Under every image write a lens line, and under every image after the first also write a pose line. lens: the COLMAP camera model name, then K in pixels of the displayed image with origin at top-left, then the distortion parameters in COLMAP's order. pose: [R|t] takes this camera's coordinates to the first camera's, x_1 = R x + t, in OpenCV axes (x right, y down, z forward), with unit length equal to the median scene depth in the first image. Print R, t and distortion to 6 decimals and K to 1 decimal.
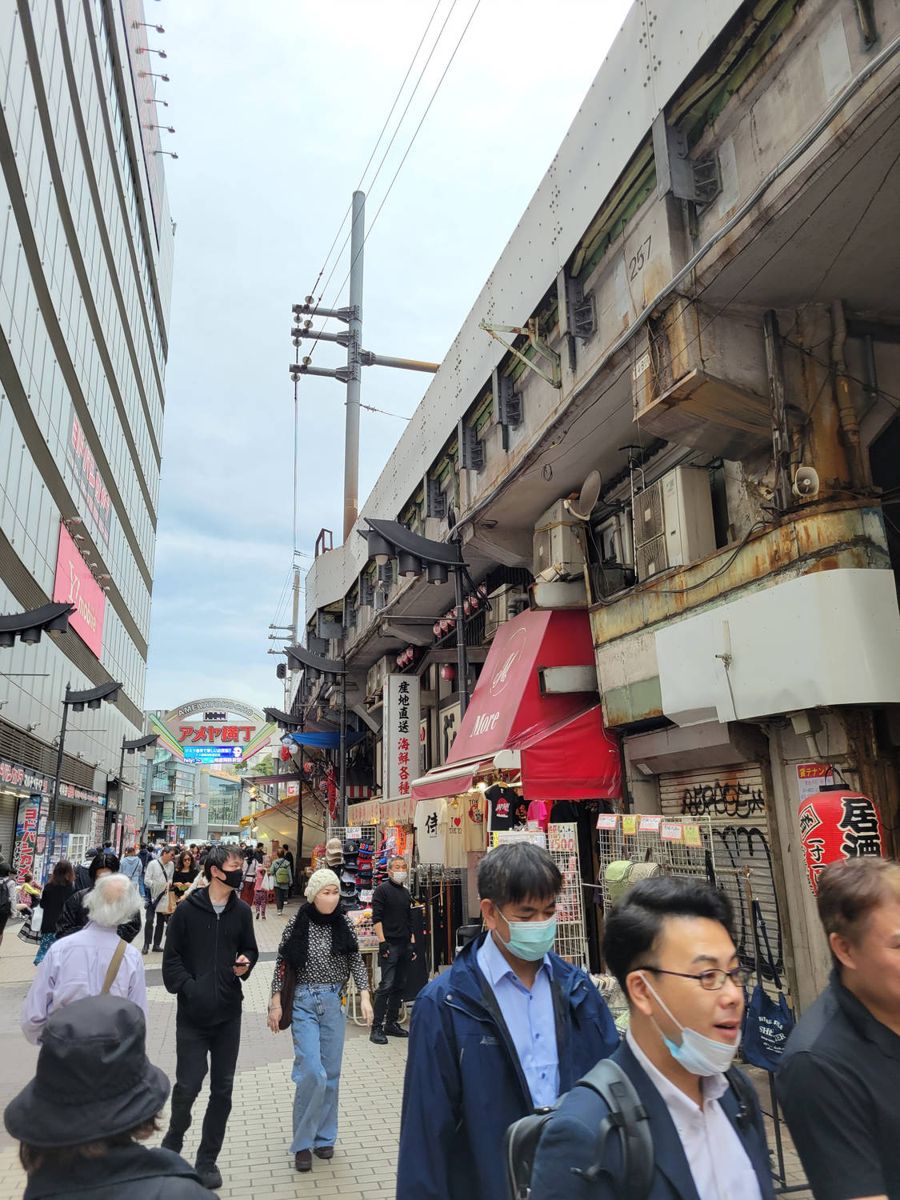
lens RADIAL K [[886.4, 0, 450.0], [0, 886.4, 600.0], [0, 0, 1]] dist [0.035544, 0.007715]
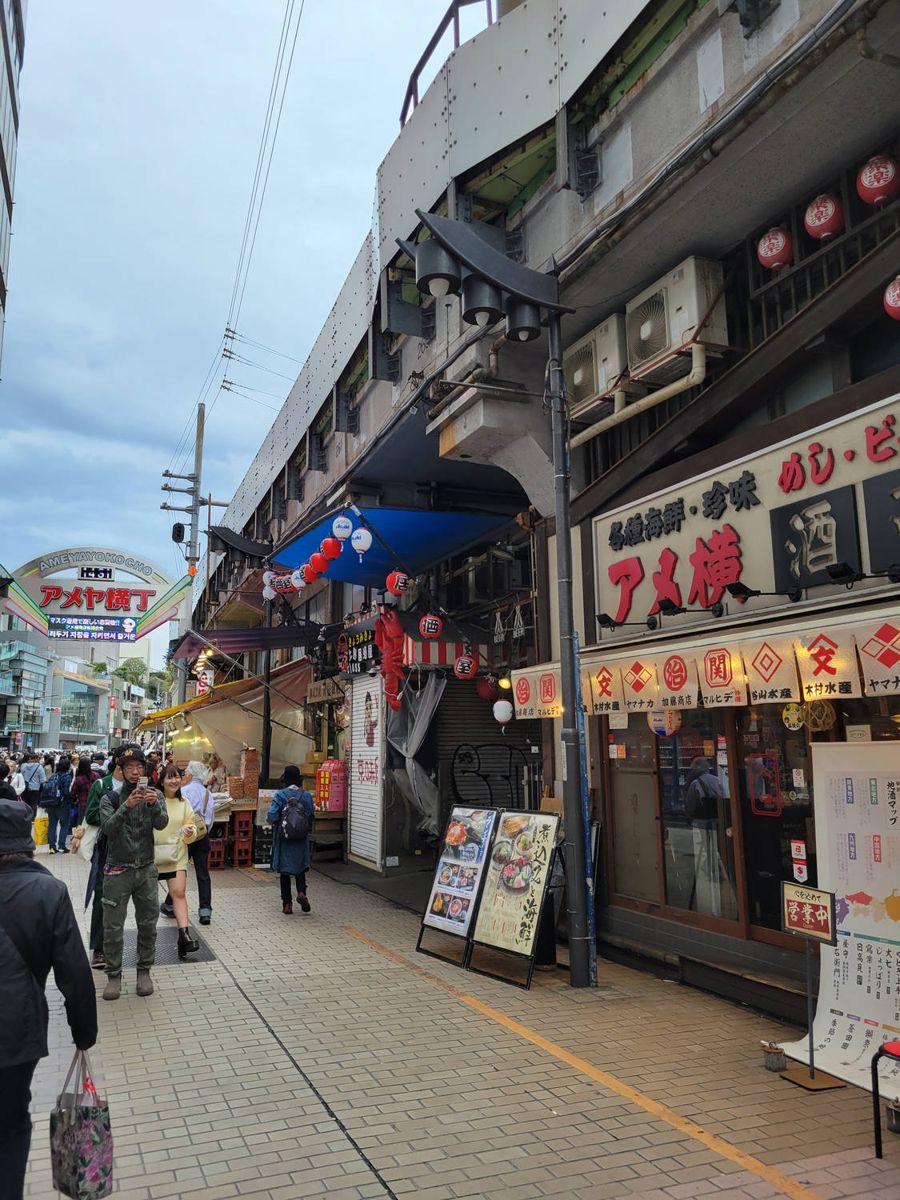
lens RADIAL K [[886.4, 0, 450.0], [0, 886.4, 600.0], [0, 0, 1]] dist [0.035544, 0.007715]
pose [[0.987752, 0.039226, 0.151019, -0.428115], [-0.052998, 0.994685, 0.088274, 0.338938], [-0.146754, -0.095197, 0.984582, 1.224982]]
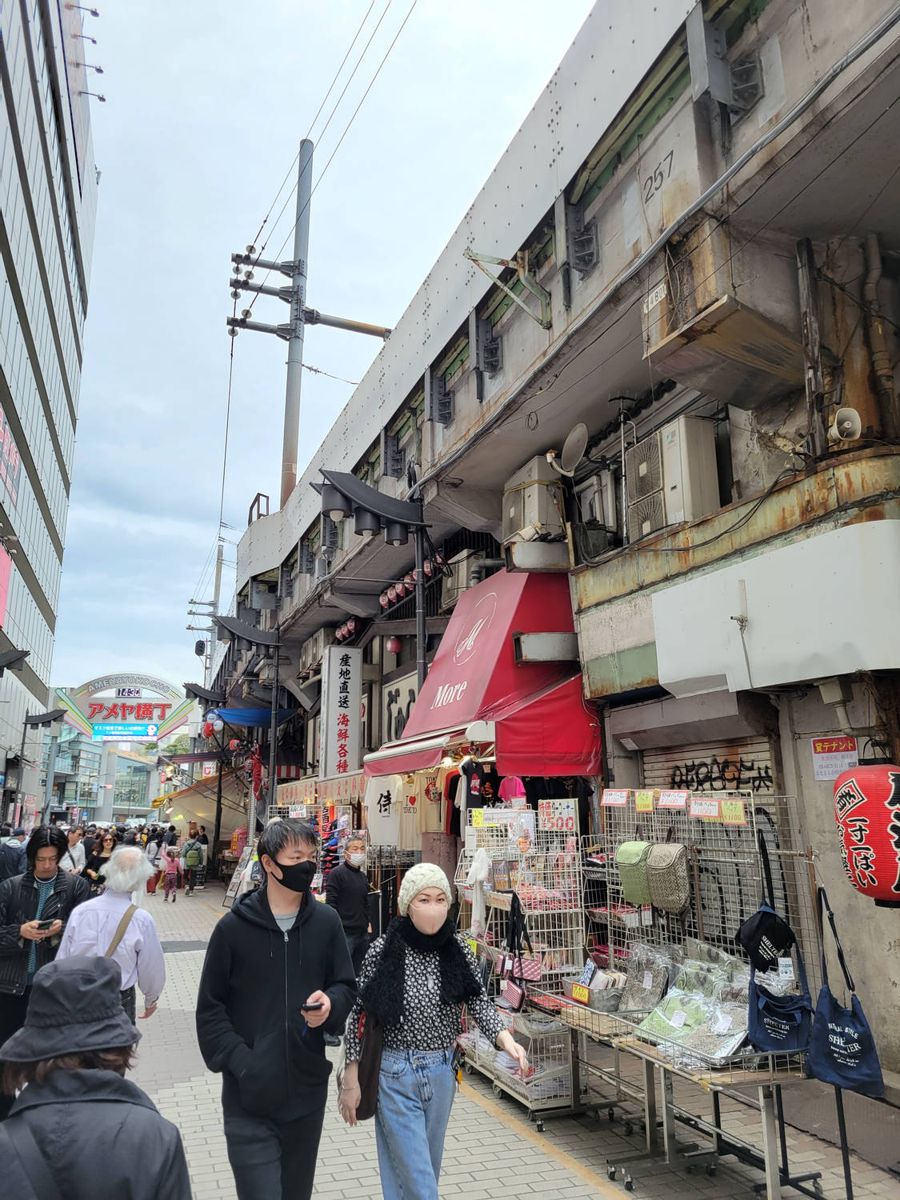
lens RADIAL K [[876.4, 0, 468.4], [0, 876.4, 599.9], [0, 0, 1]] dist [0.035452, -0.007457]
pose [[0.993124, 0.035745, 0.111481, -0.049105], [-0.037249, 0.999241, 0.011436, 0.032472], [-0.110987, -0.015510, 0.993701, 0.101908]]
